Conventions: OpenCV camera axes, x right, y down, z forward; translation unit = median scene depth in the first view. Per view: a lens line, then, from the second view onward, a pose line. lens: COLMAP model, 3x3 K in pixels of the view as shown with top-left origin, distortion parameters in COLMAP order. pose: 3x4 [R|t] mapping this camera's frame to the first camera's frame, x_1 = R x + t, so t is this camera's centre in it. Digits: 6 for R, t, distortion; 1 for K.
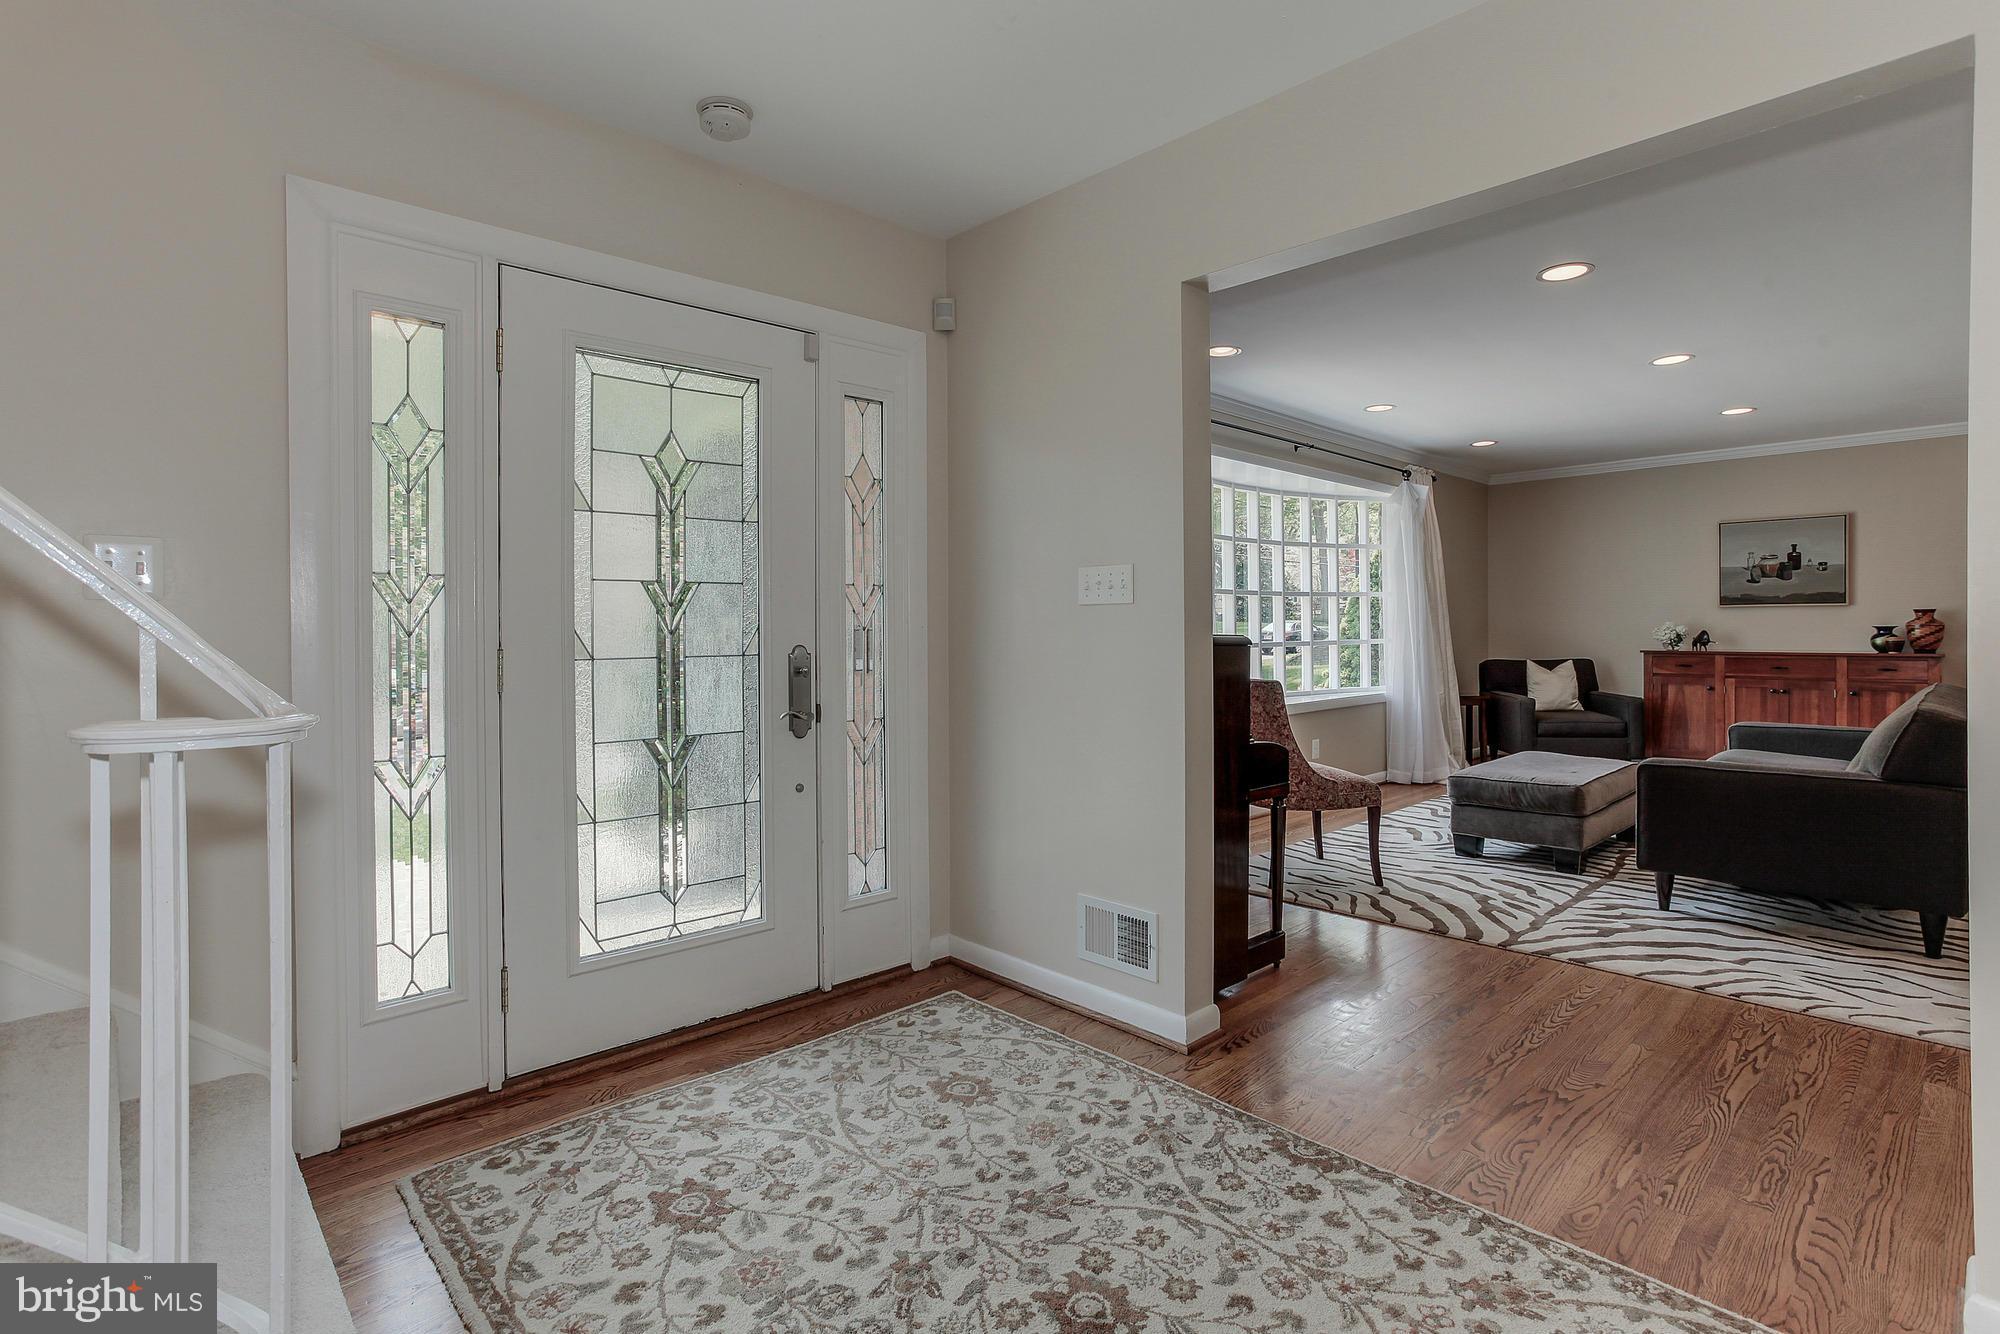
lens RADIAL K [[974.4, 0, 988.0], [0, 974.4, 637.4], [0, 0, 1]] dist [-0.057118, 0.036613]
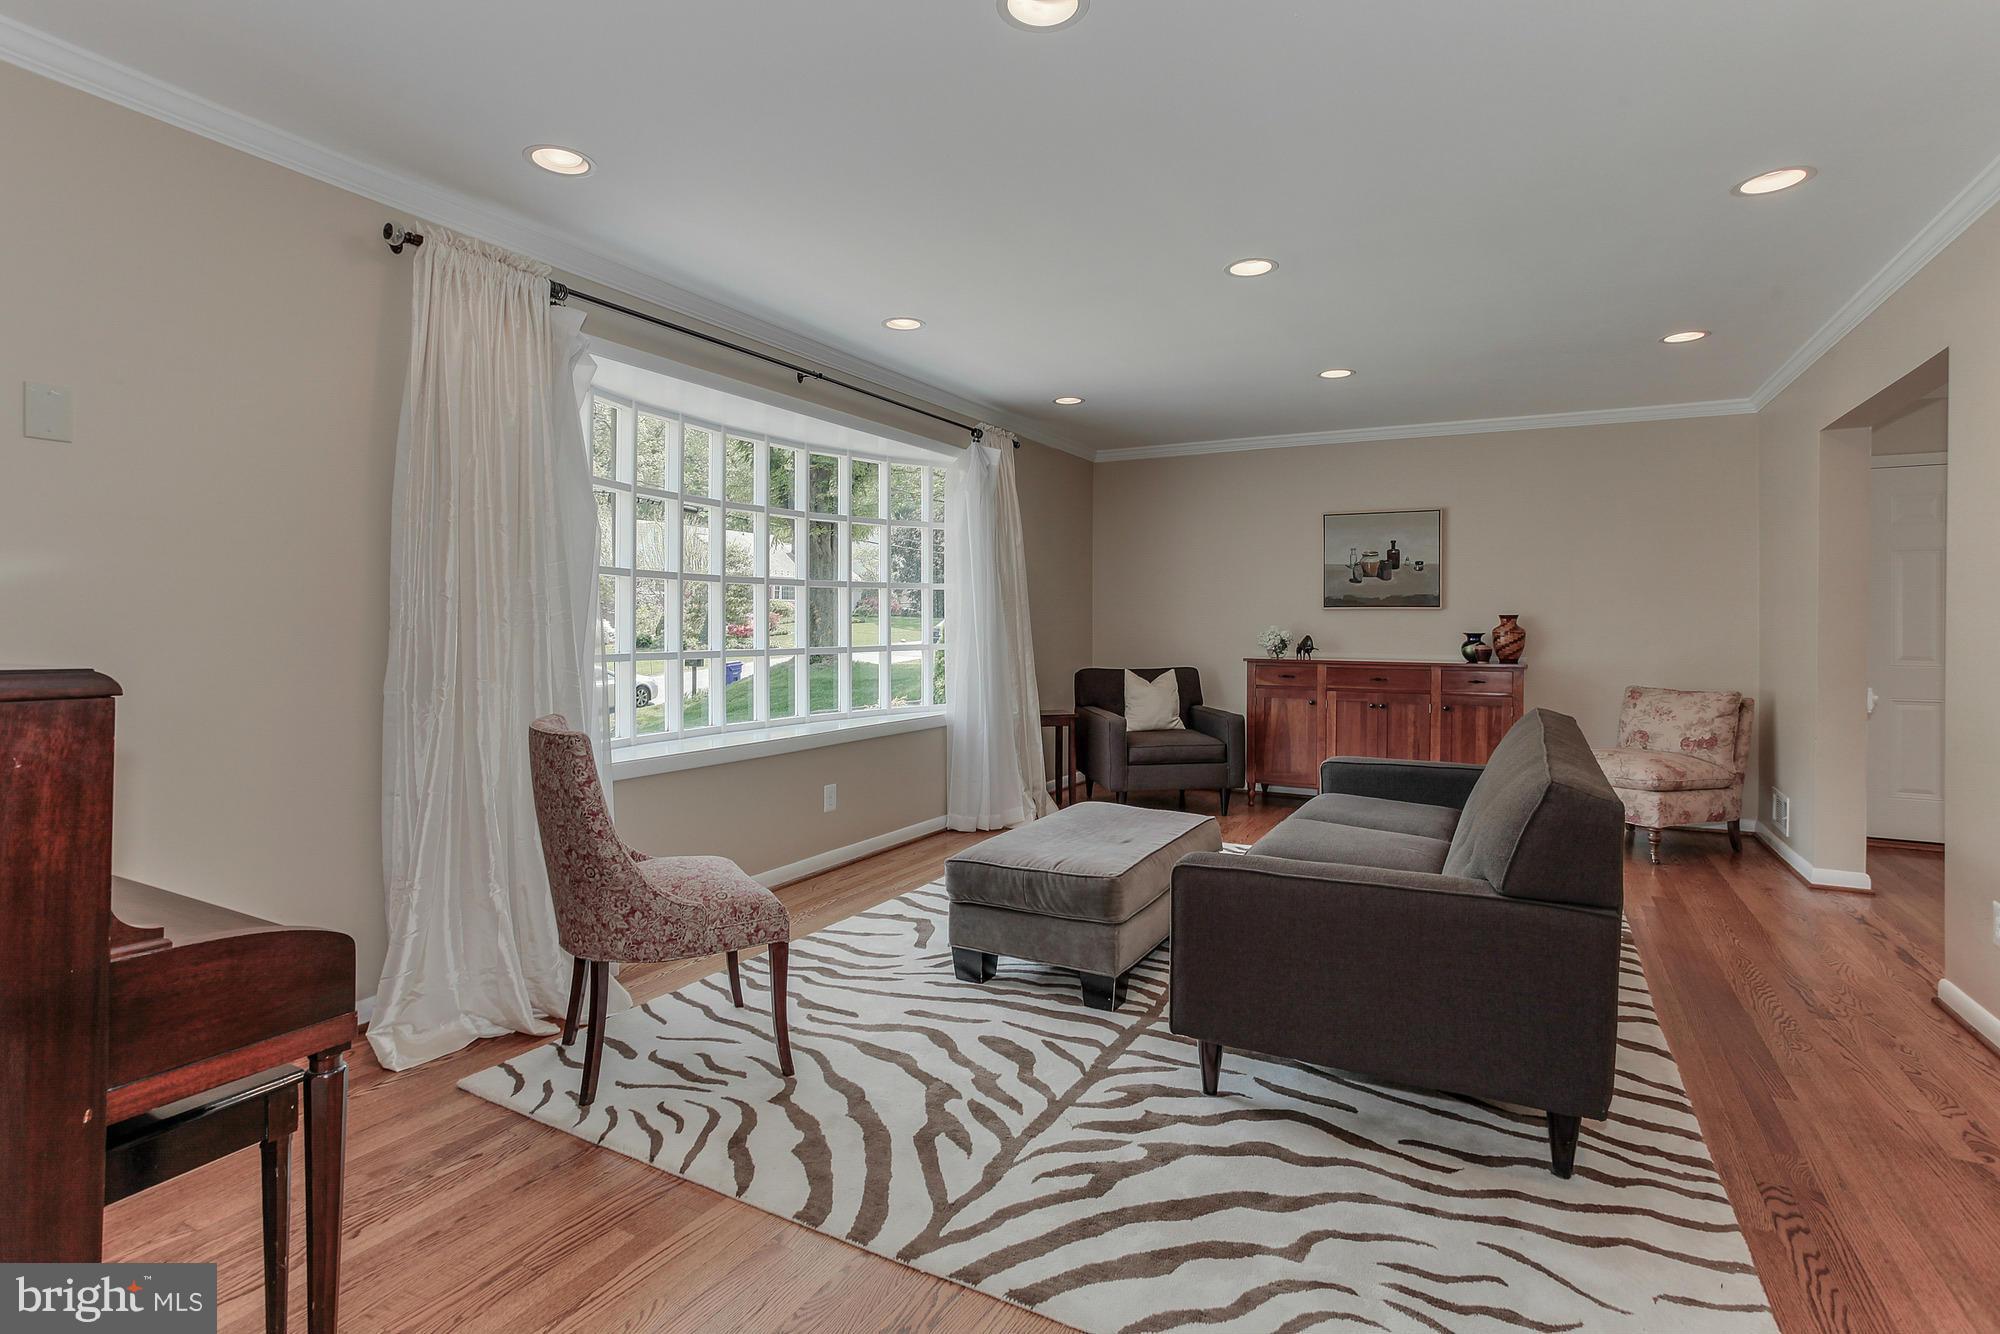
lens RADIAL K [[974.4, 0, 988.0], [0, 974.4, 637.4], [0, 0, 1]] dist [-0.057118, 0.036613]
pose [[0.954324, 0.004980, 0.298731, 0.211301], [-0.006377, 0.999973, 0.003701, -0.007495], [-0.298705, -0.005437, 0.954330, 0.246836]]
